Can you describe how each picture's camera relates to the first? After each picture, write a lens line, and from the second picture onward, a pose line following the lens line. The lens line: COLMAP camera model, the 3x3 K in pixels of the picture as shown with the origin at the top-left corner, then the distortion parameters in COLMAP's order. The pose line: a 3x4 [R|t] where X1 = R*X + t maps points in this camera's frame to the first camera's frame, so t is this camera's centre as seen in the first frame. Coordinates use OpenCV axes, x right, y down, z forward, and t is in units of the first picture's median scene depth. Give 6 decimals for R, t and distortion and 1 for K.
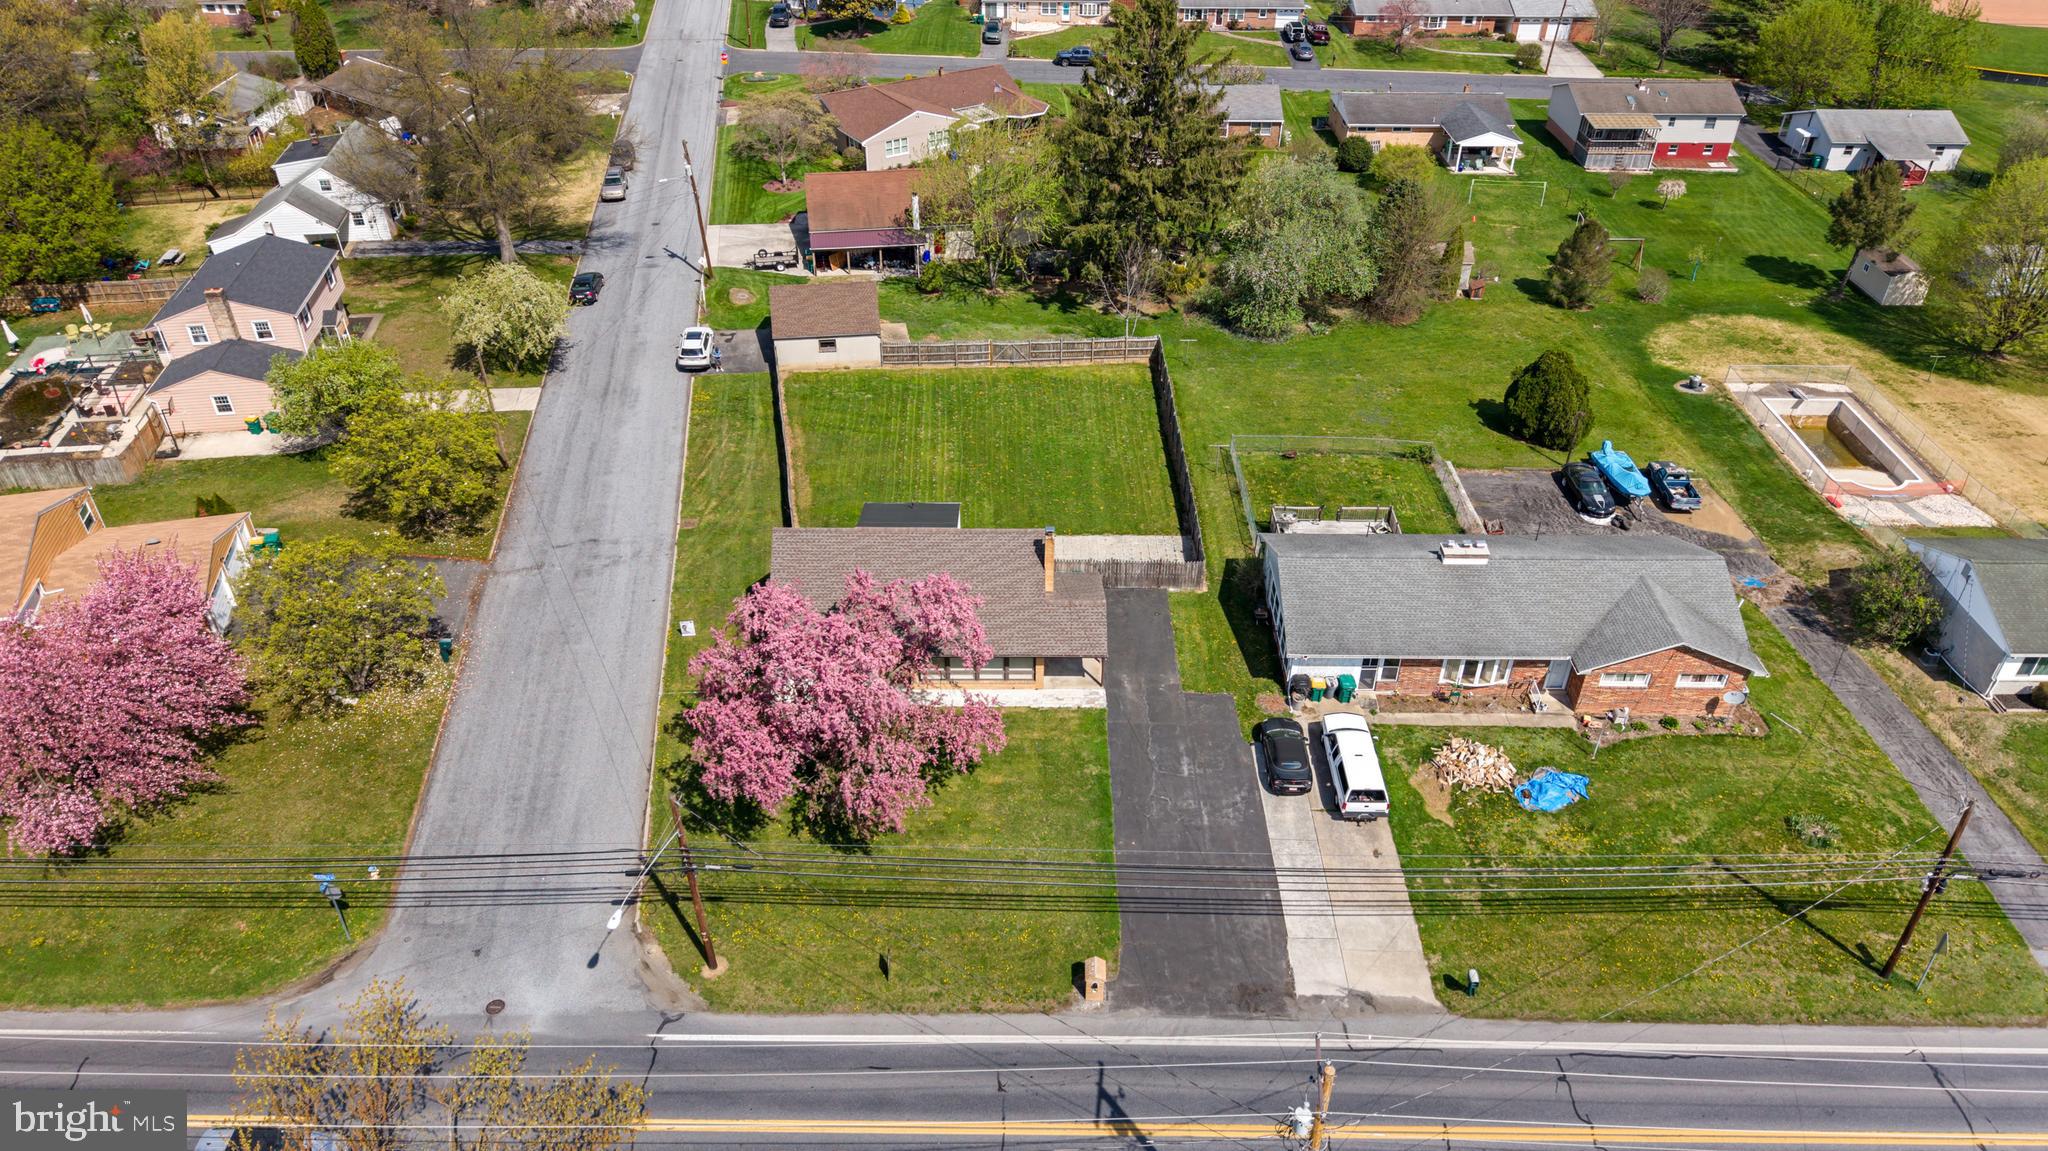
lens RADIAL K [[1370.1, 0, 1024.0], [0, 1370.1, 575.5], [0, 0, 1]] dist [0.060951, -0.071043]
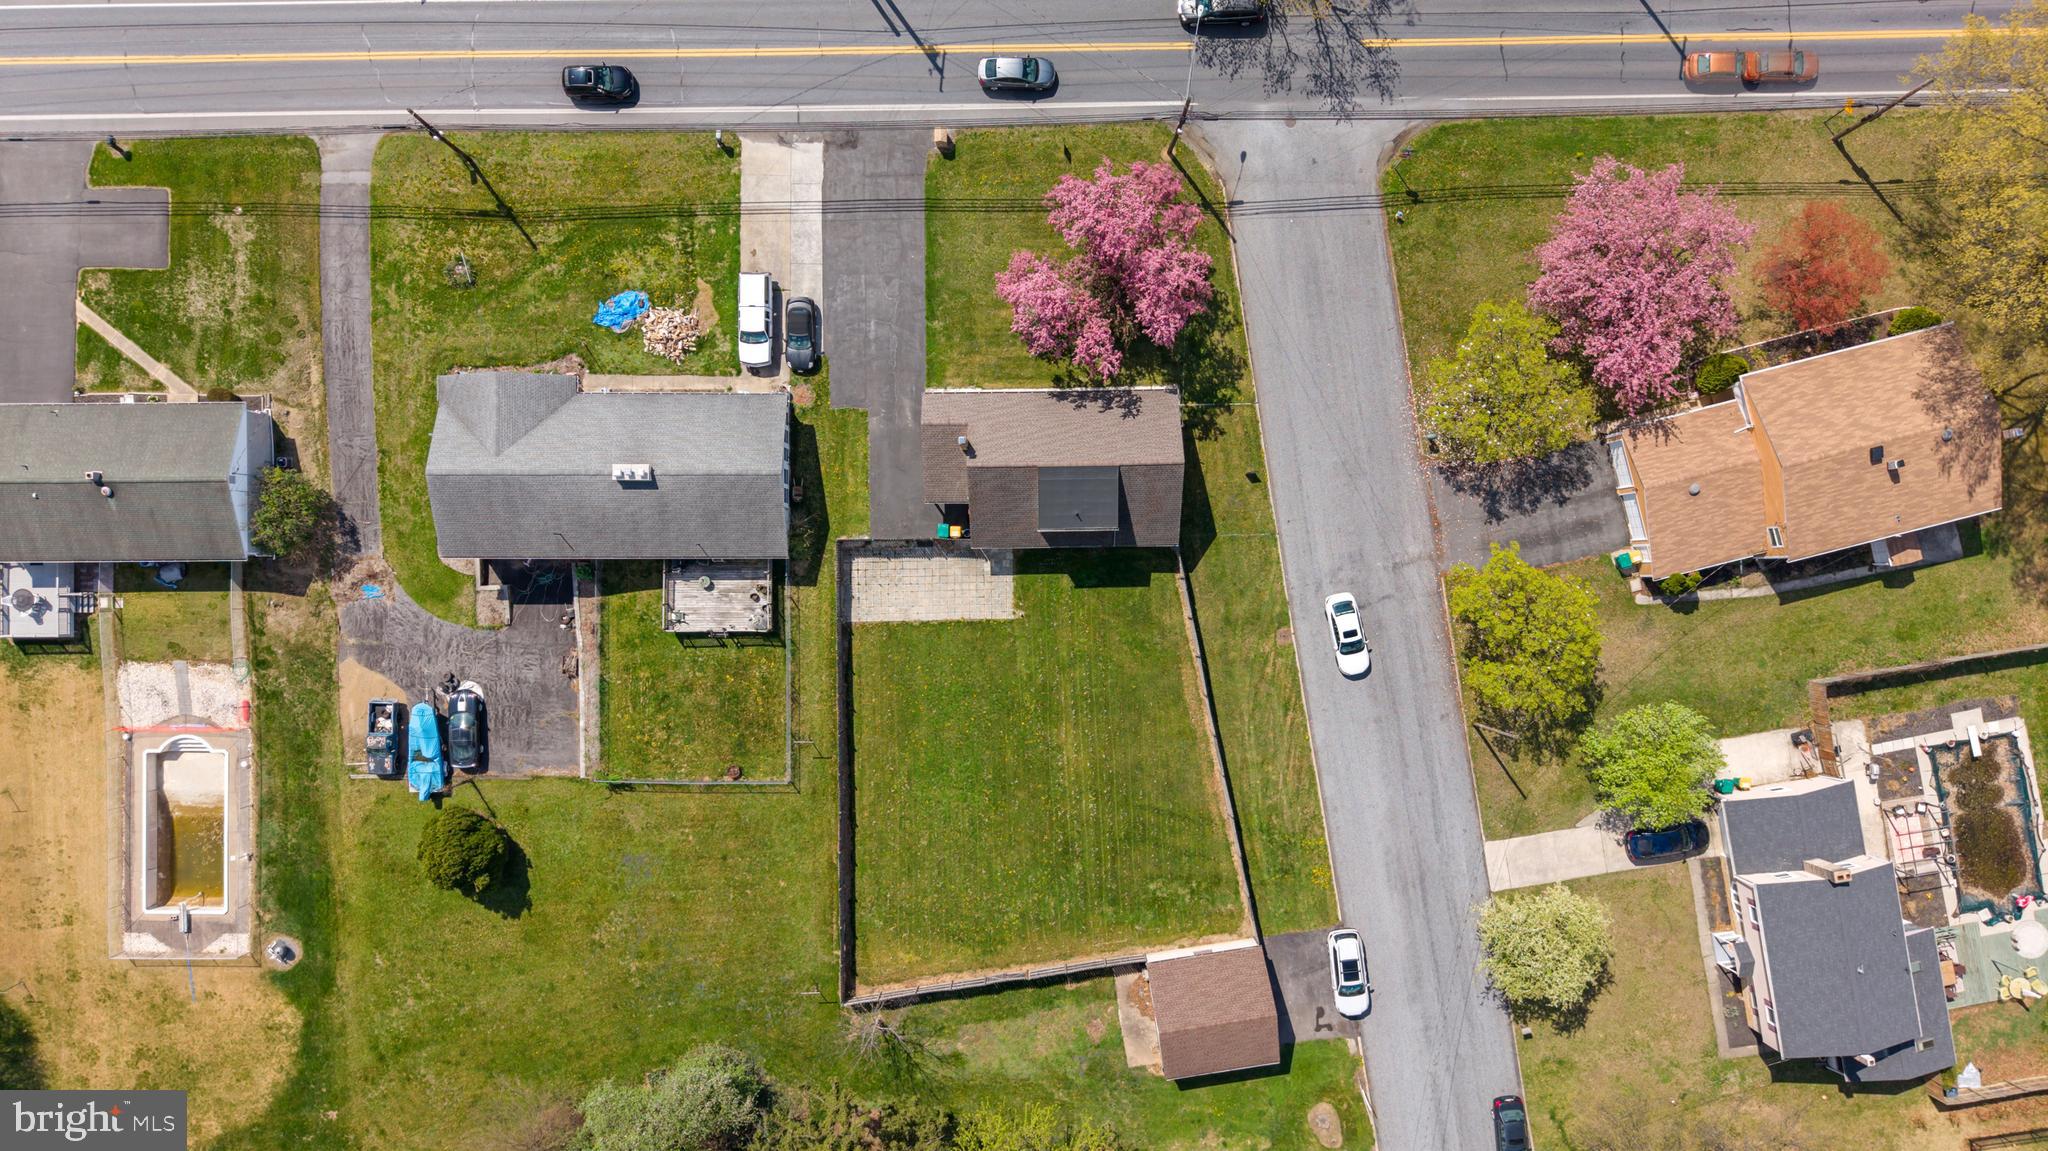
lens RADIAL K [[1343.9, 0, 1018.3], [0, 1343.9, 613.5], [0, 0, 1]] dist [0.056284, -0.063914]
pose [[-0.999938, 0.011137, -0.000342, -0.028612], [-0.006724, -0.578659, 0.815542, -1.113255], [0.008885, 0.815494, 0.578698, 0.409864]]
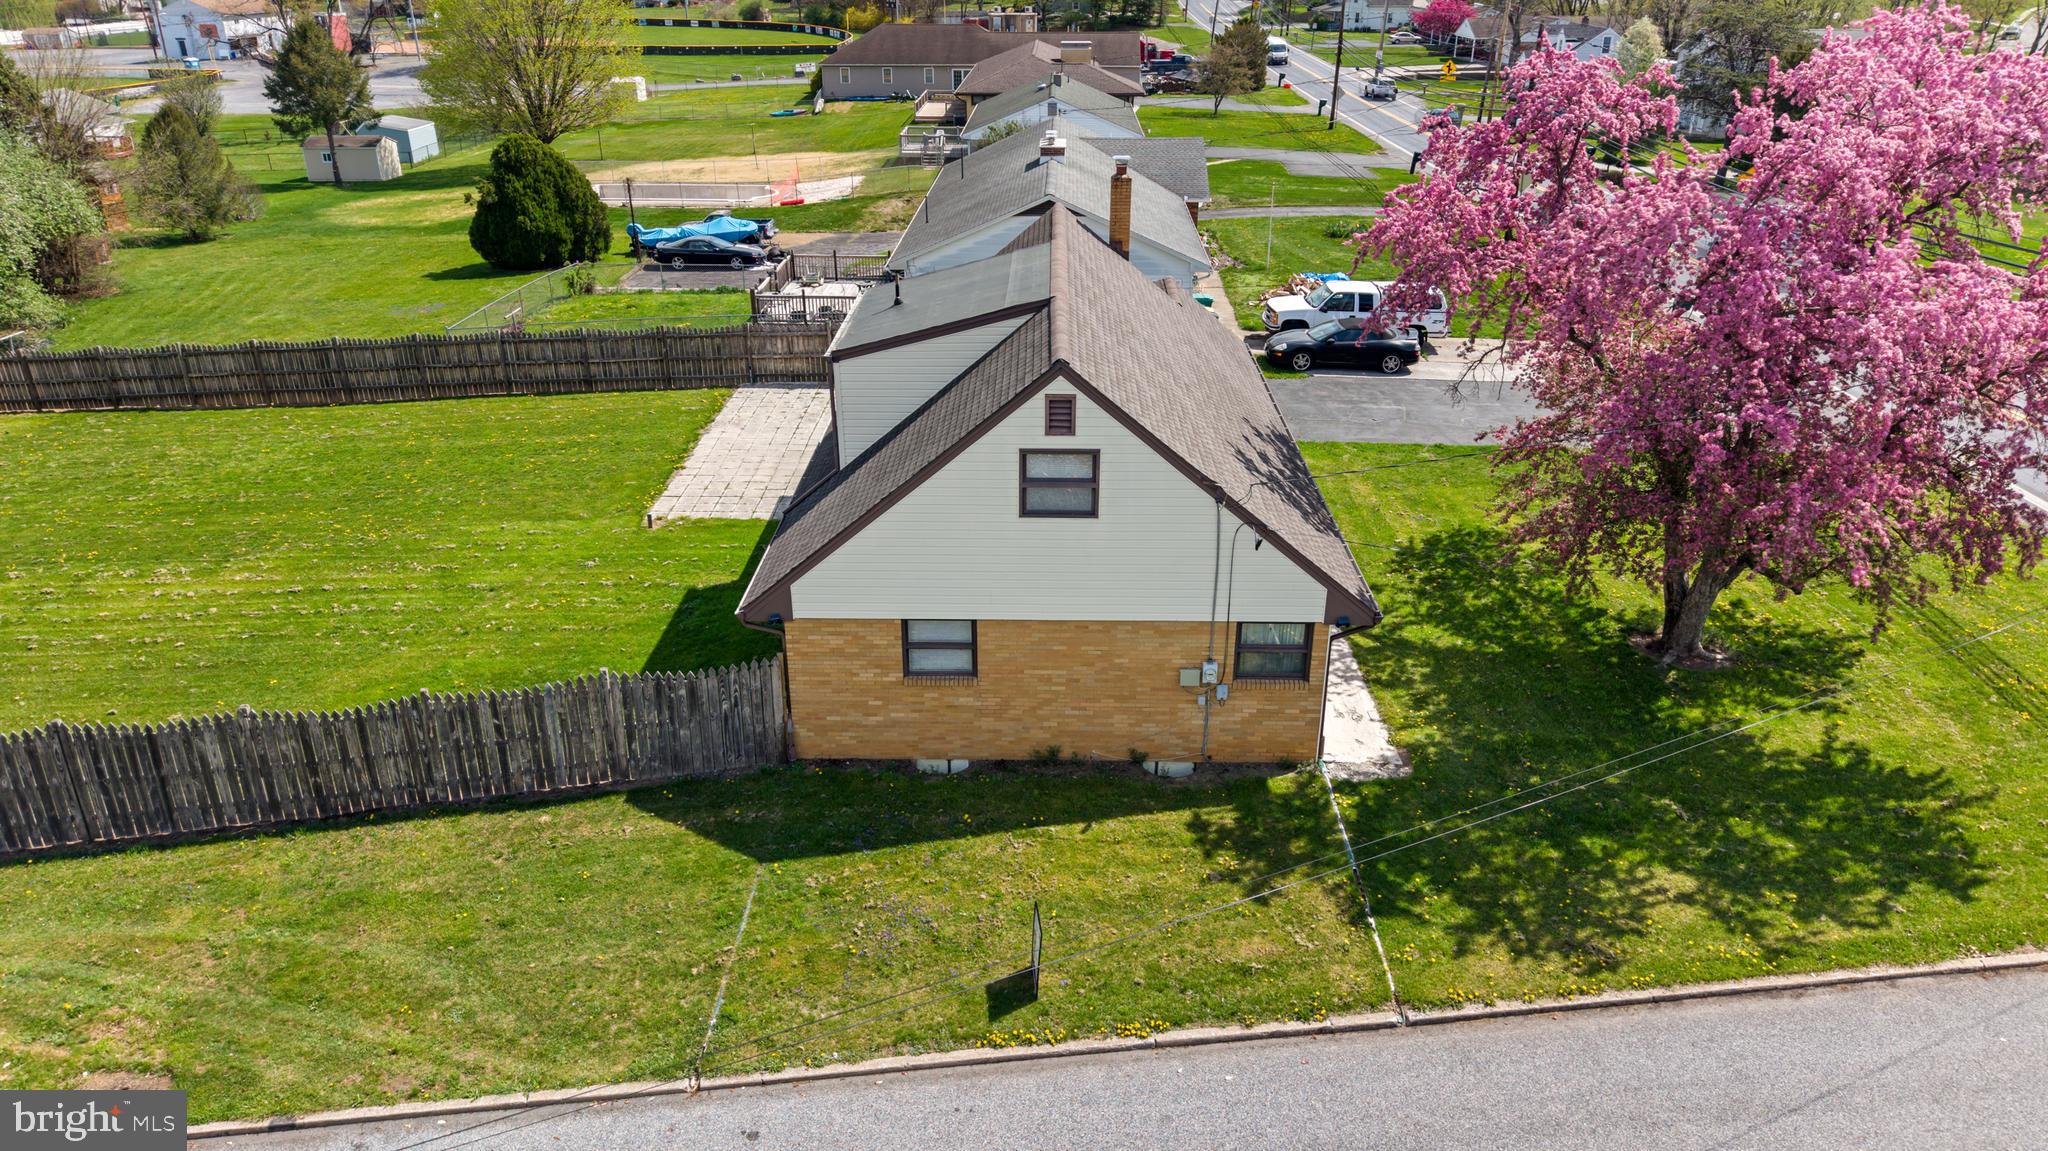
lens RADIAL K [[1370.1, 0, 1024.0], [0, 1370.1, 575.5], [0, 0, 1]] dist [0.060951, -0.071043]
pose [[0.022575, -0.417938, 0.908195, -0.468445], [0.581919, 0.744172, 0.327992, -0.097845], [-0.812934, 0.521091, 0.260006, 0.960110]]
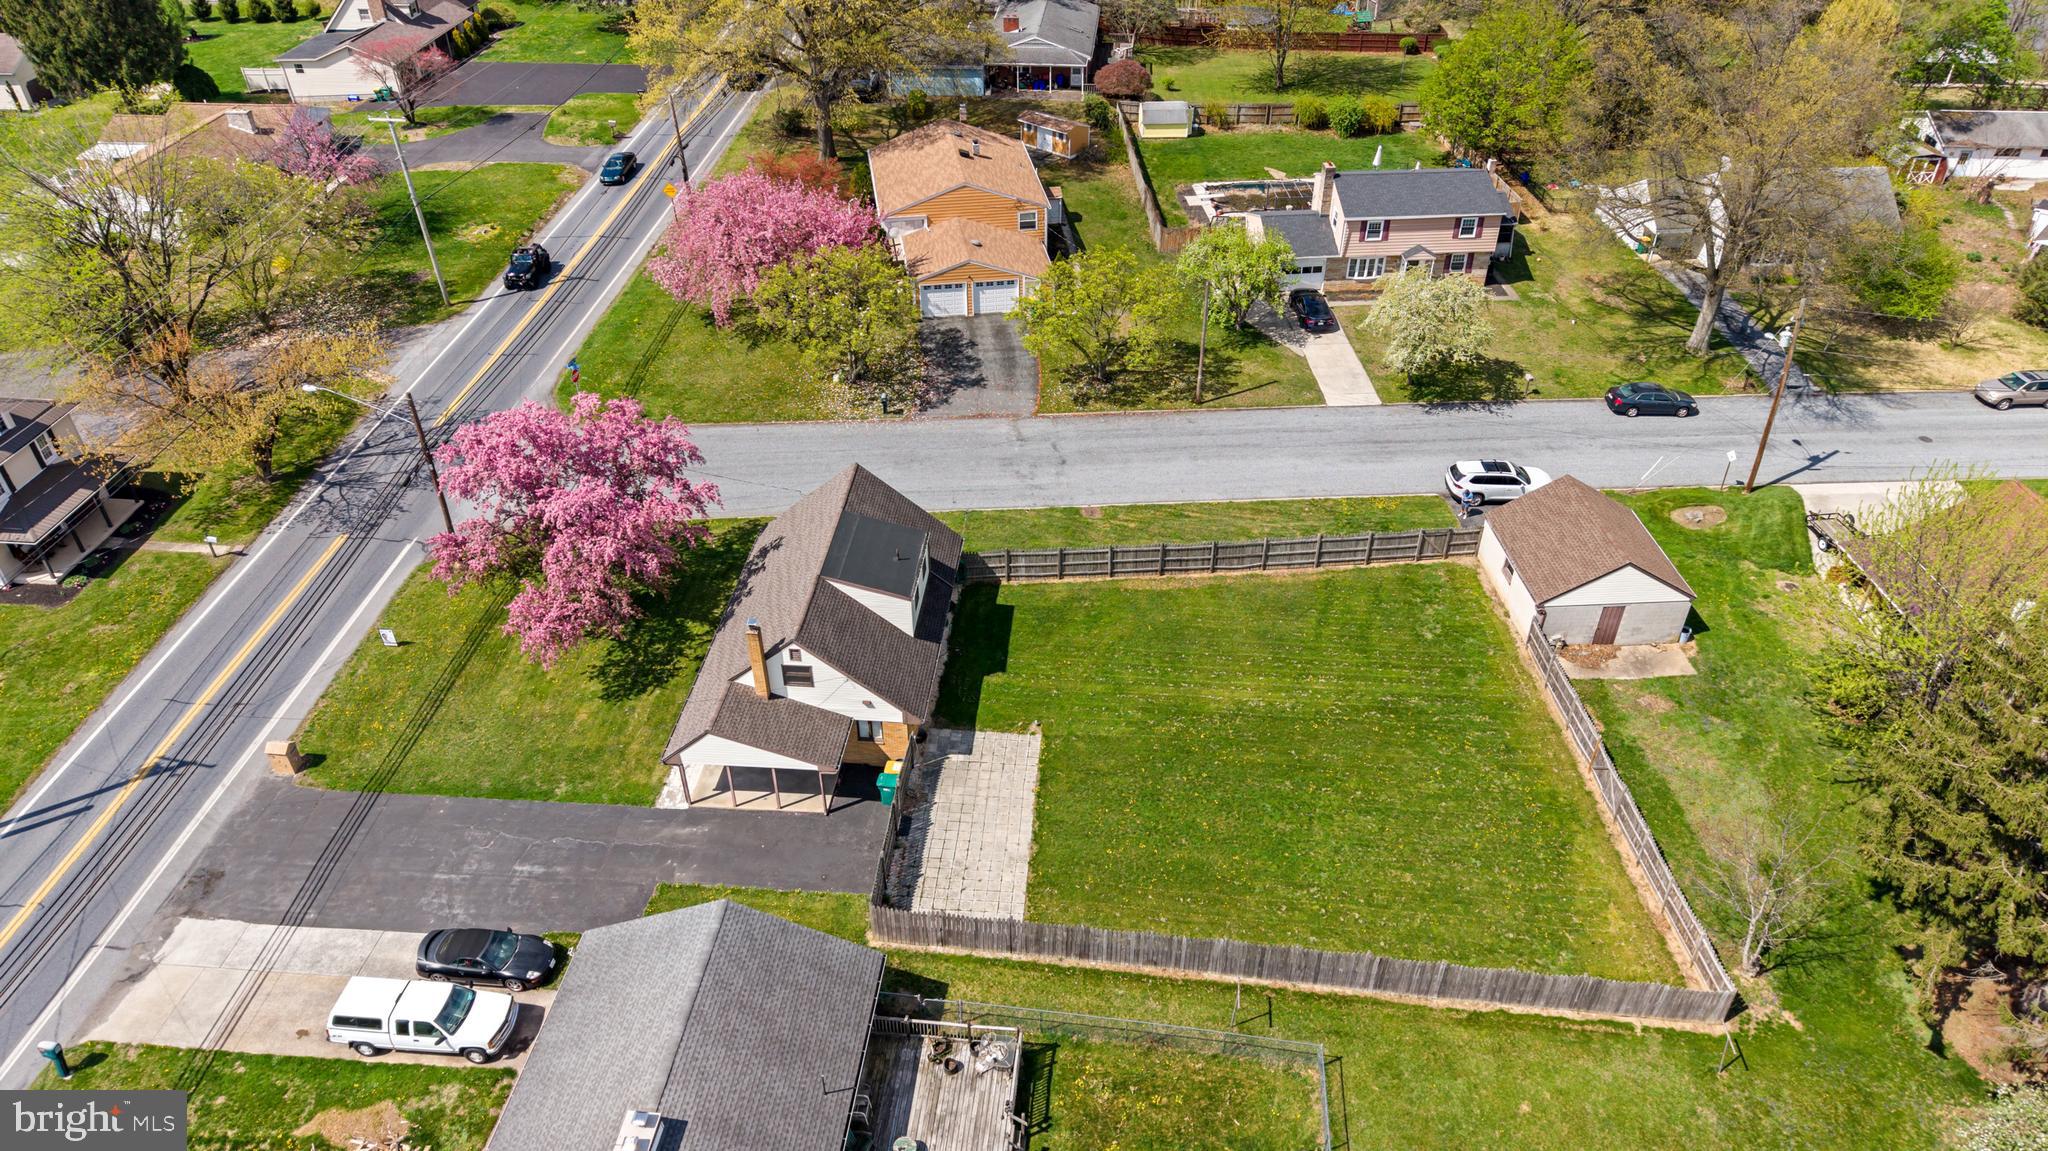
lens RADIAL K [[1363.7, 0, 1024.0], [0, 1363.7, 575.5], [0, 0, 1]] dist [0.023483, -0.018882]
pose [[-0.088400, 0.586885, -0.804830, 0.626125], [-0.567463, 0.634383, 0.524923, -0.554267], [0.818640, 0.503114, 0.276956, 0.877867]]
